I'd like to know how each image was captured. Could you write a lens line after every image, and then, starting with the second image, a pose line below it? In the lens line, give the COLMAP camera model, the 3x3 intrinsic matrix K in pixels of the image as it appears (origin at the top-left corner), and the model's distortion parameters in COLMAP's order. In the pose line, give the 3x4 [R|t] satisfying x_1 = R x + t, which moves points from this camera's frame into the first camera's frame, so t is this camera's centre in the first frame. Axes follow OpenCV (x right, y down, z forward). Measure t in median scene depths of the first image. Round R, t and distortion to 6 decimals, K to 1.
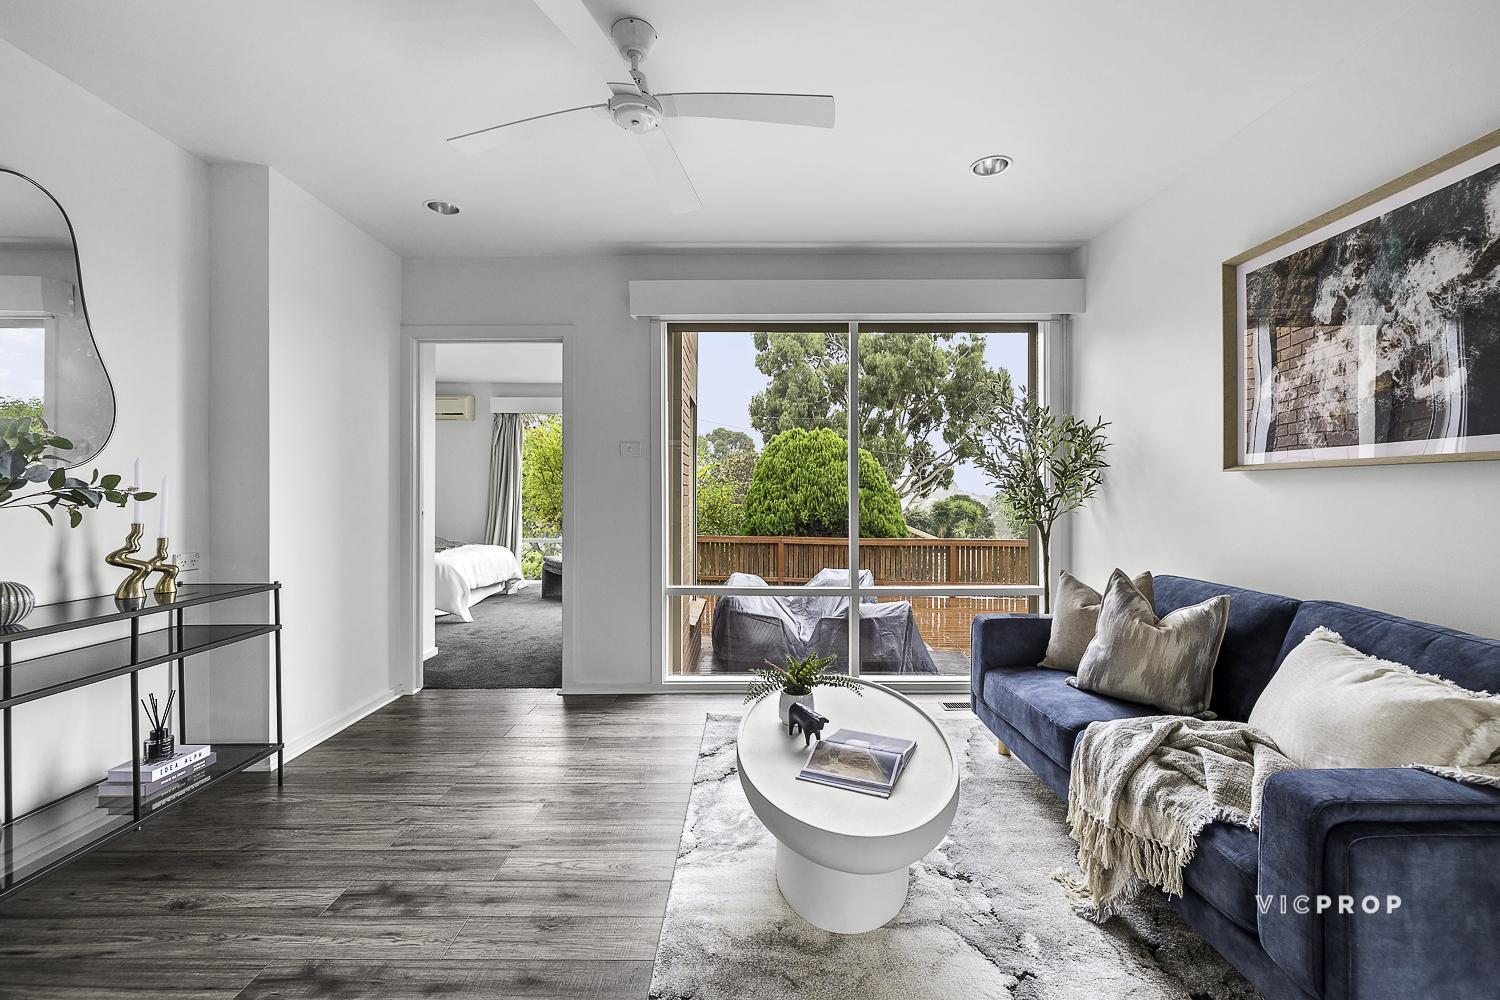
lens RADIAL K [[648.2, 0, 747.4], [0, 648.2, 498.0], [0, 0, 1]] dist [0.000991, 0.000126]
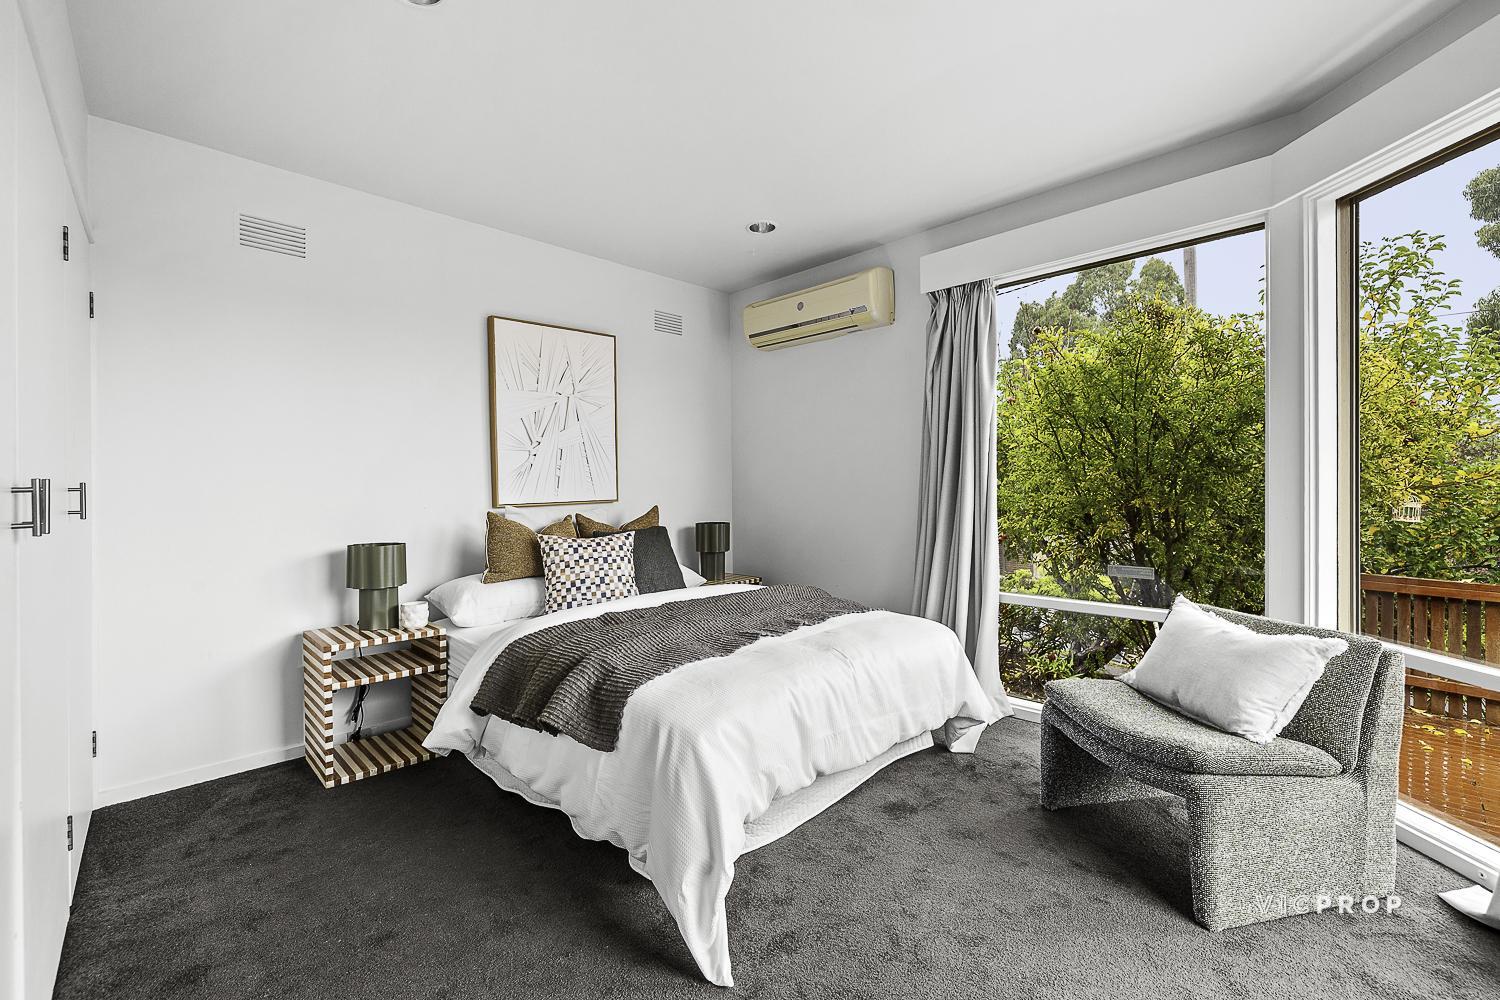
lens RADIAL K [[648.2, 0, 749.1], [0, 648.2, 496.9], [0, 0, 1]] dist [0.000991, 0.000126]
pose [[0.680620, 0.002424, -0.732633, -0.170990], [0.000283, 0.999994, 0.003572, -0.005108], [0.732637, -0.002638, 0.680615, 0.643696]]
